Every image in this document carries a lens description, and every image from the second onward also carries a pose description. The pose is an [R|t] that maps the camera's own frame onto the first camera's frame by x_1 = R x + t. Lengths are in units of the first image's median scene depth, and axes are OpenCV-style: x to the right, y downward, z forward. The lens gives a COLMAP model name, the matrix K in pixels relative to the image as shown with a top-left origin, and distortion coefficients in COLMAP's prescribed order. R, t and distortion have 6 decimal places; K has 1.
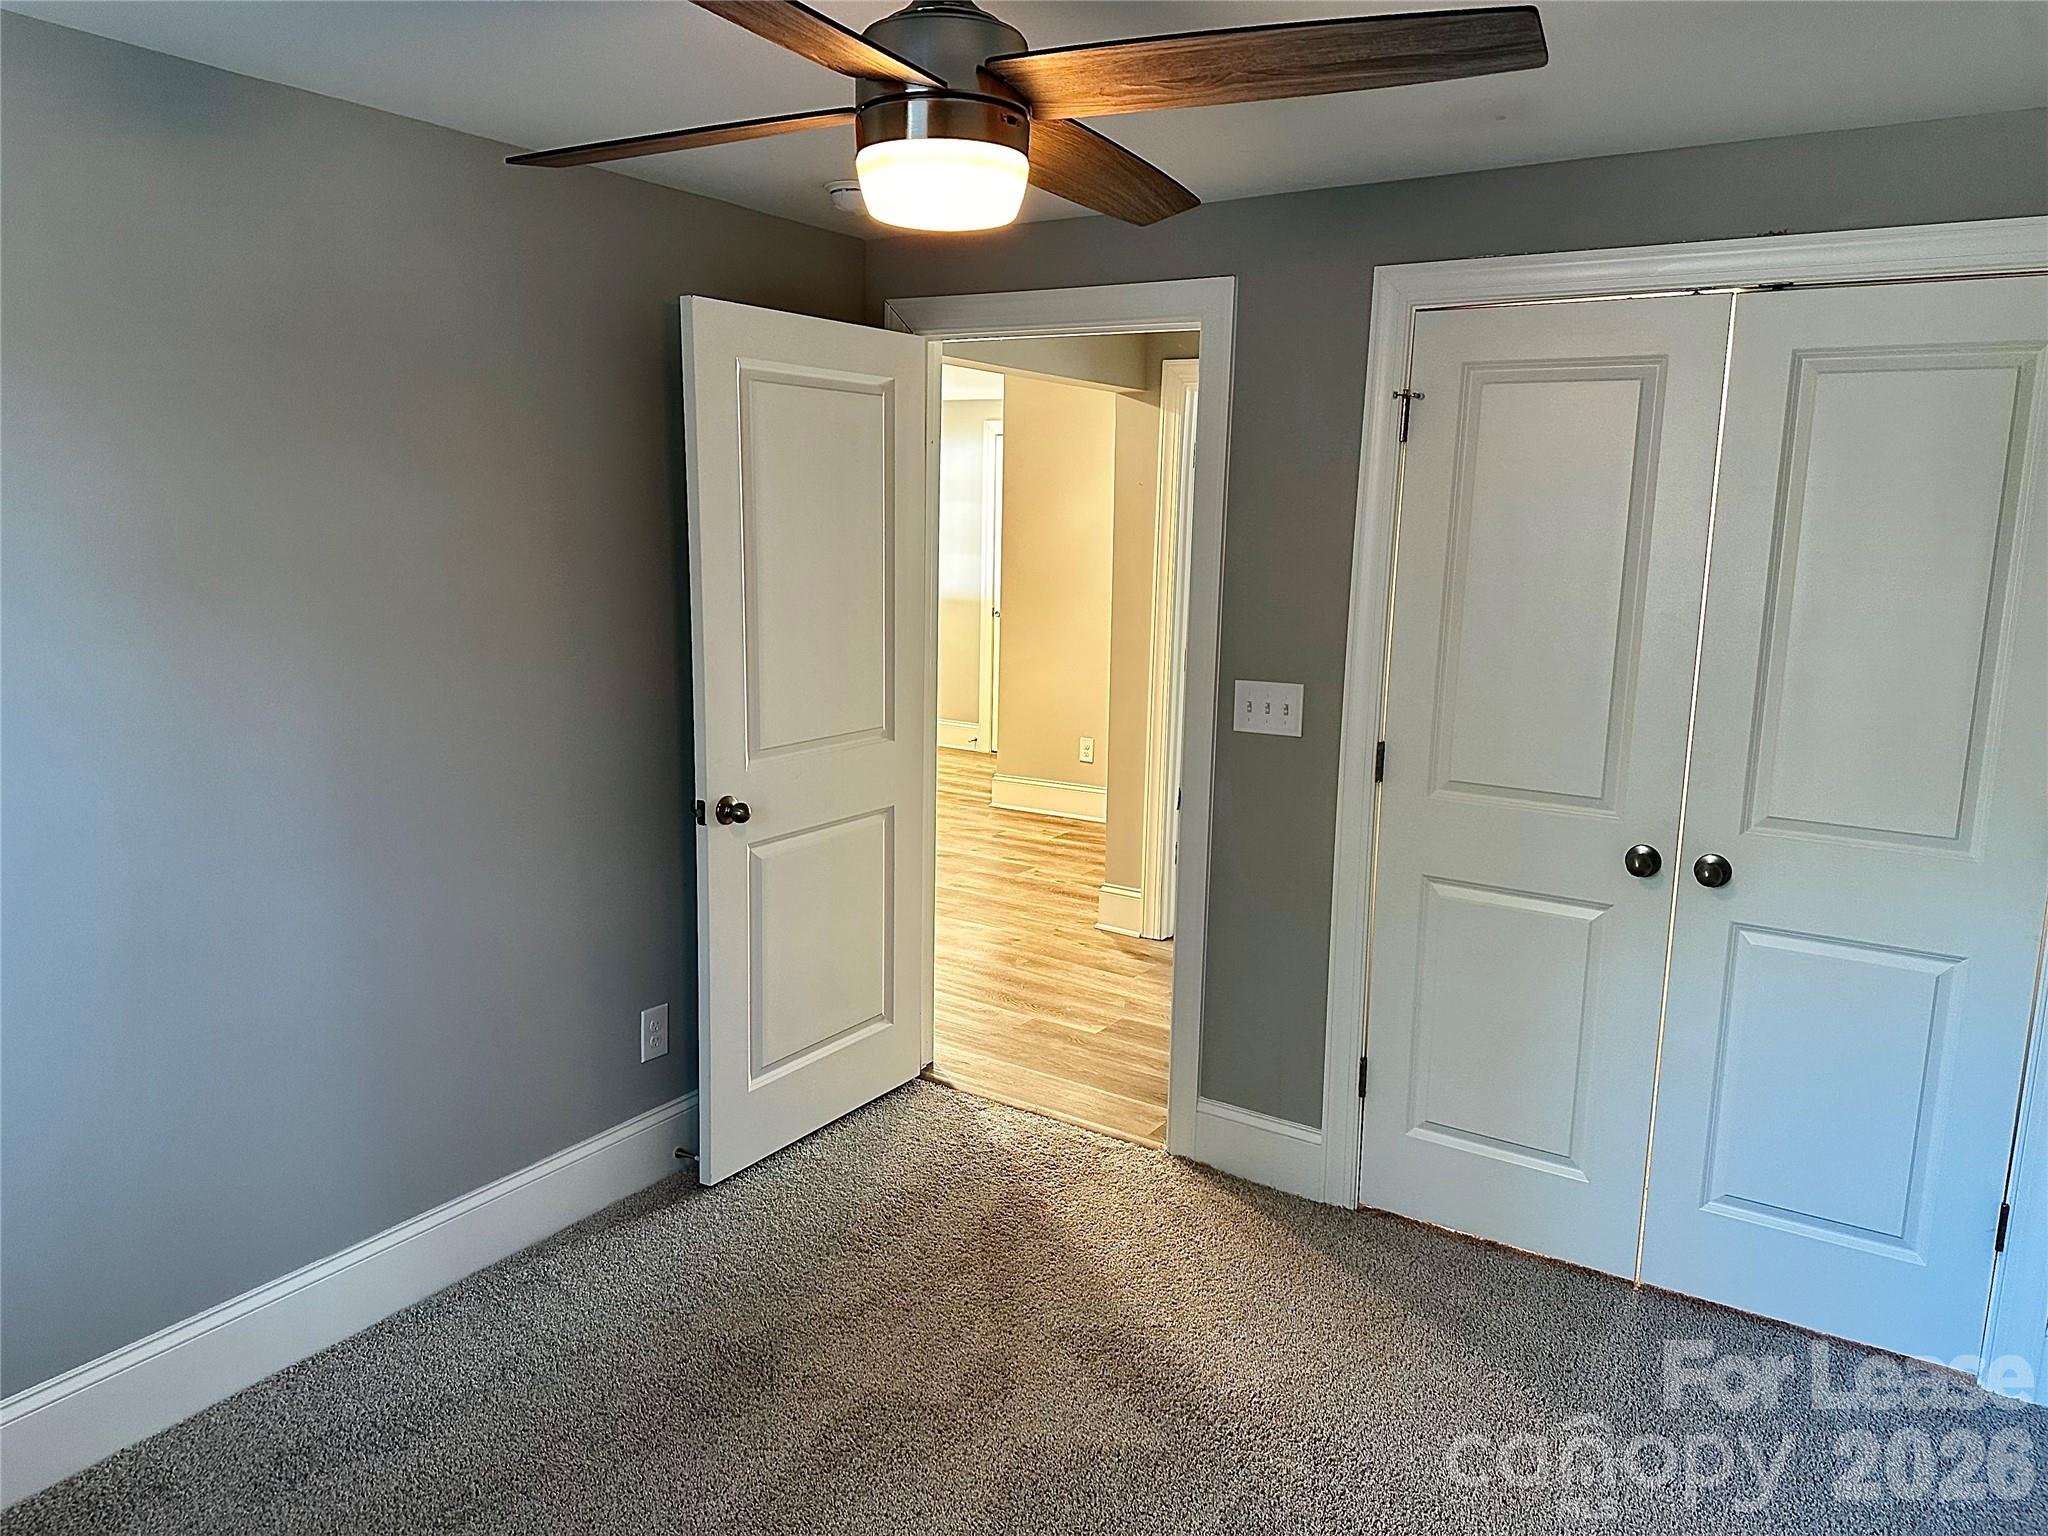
lens RADIAL K [[1423.9, 0, 1024.0], [0, 1423.9, 768.0], [0, 0, 1]] dist [0.061601, -0.081554]
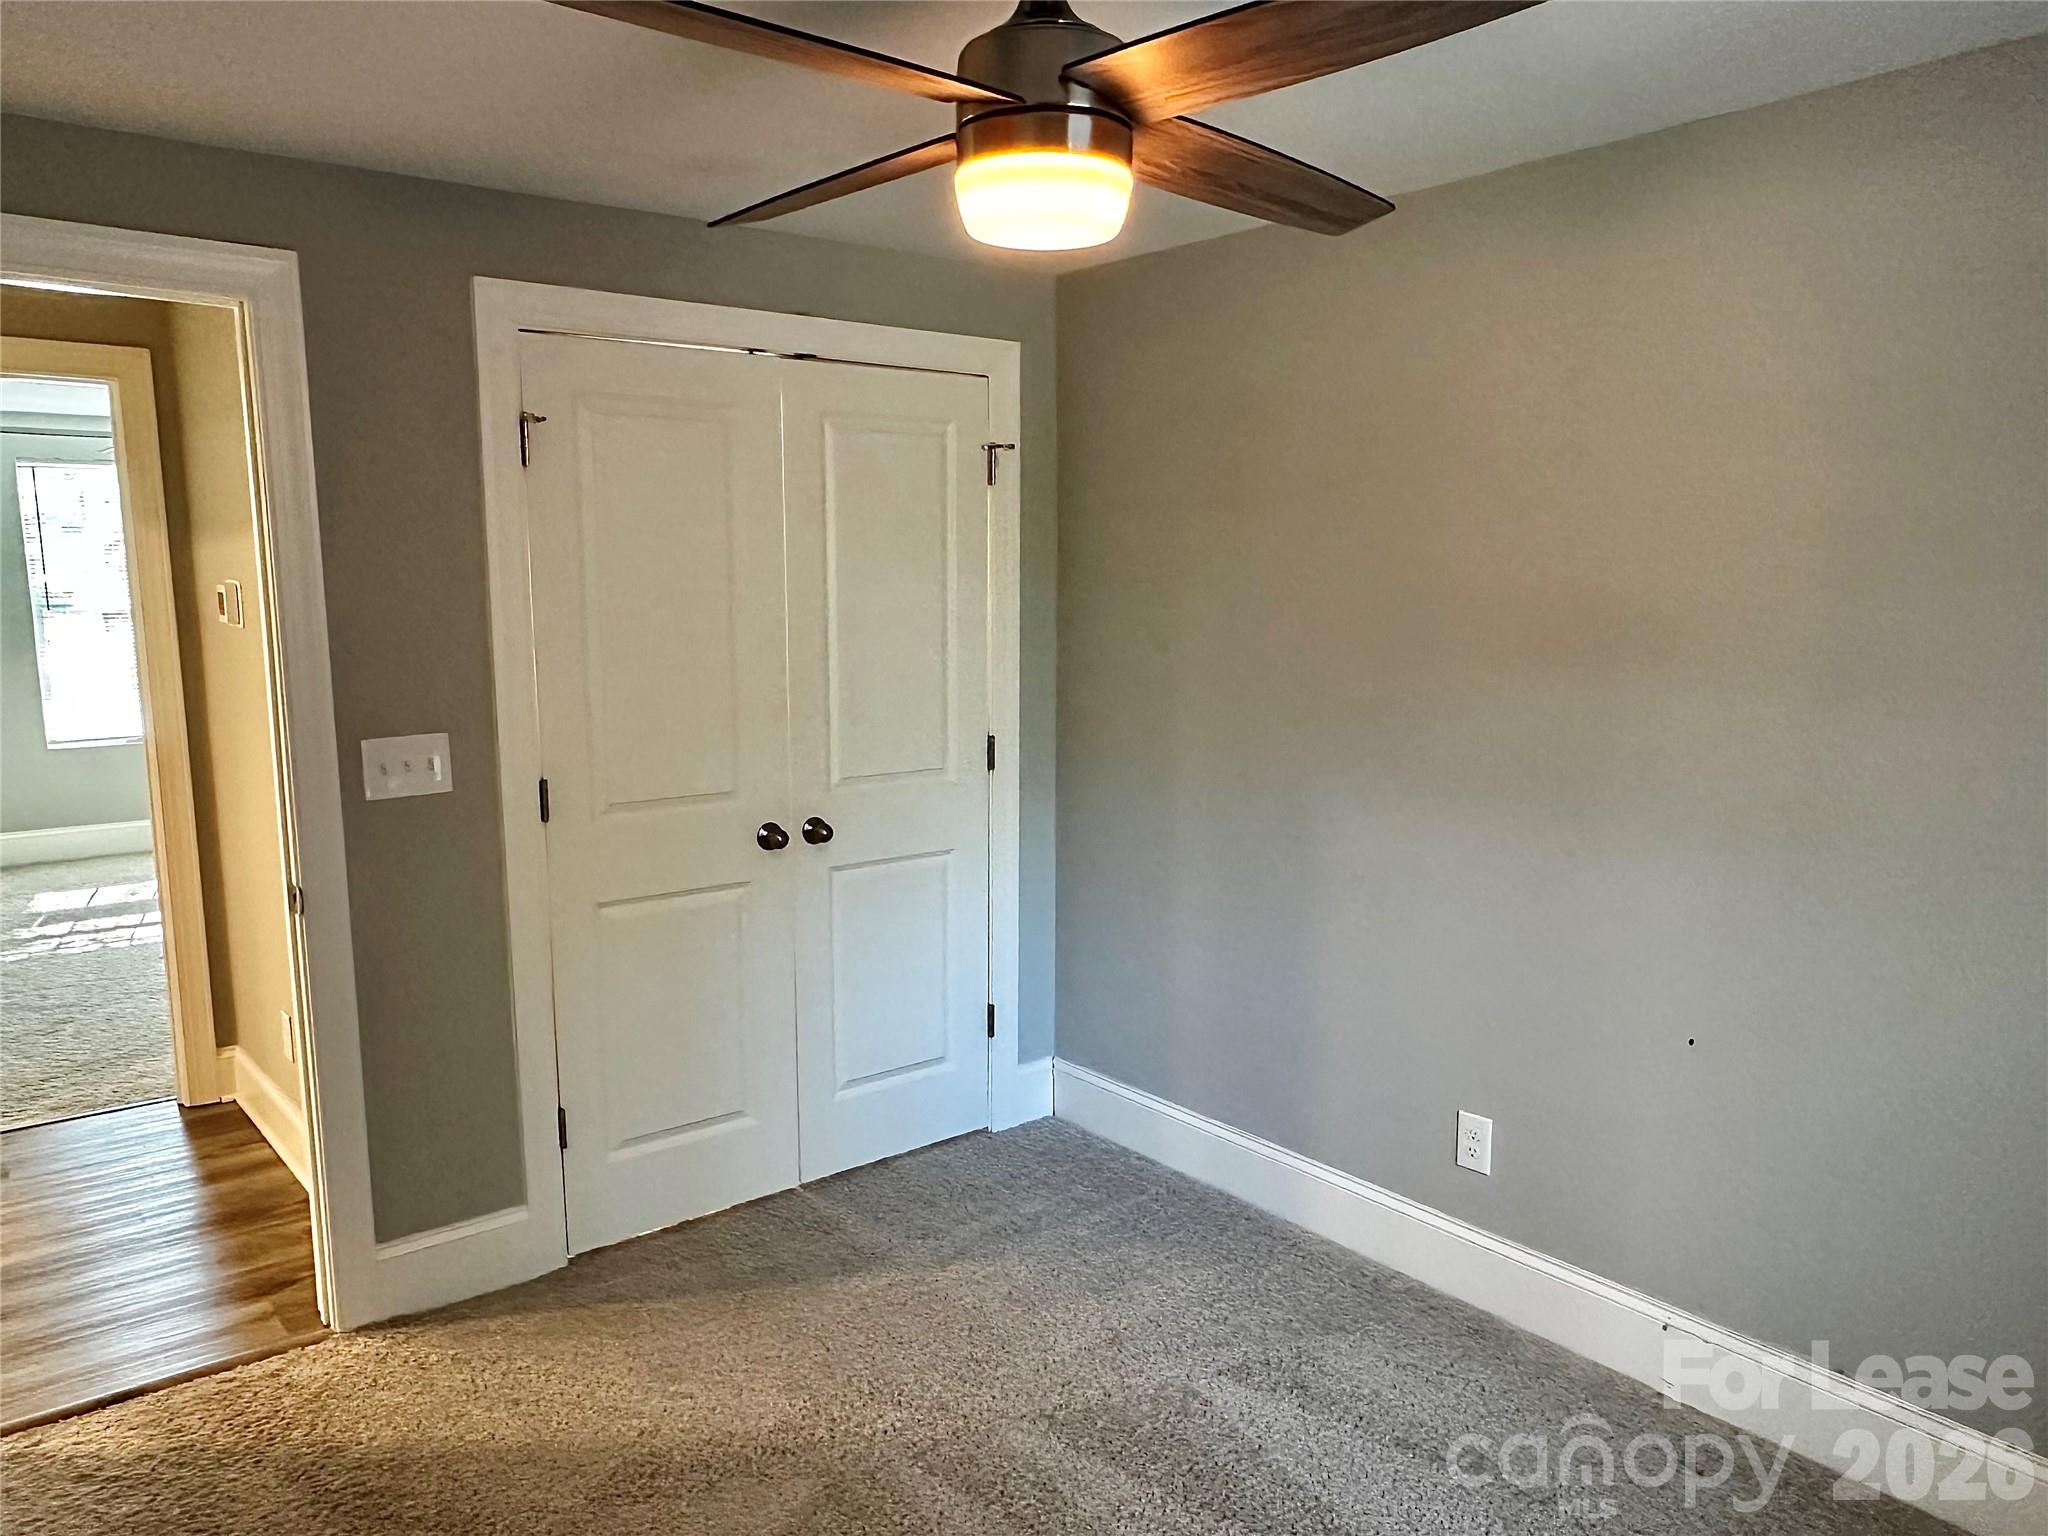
lens RADIAL K [[1446.4, 0, 991.4], [0, 1446.4, 828.3], [0, 0, 1]] dist [-0.007393, 0.005007]
pose [[0.319118, -0.190827, 0.928304, -0.575566], [0.176229, 0.974383, 0.139718, -0.070645], [-0.931186, 0.119008, 0.344572, 0.400929]]
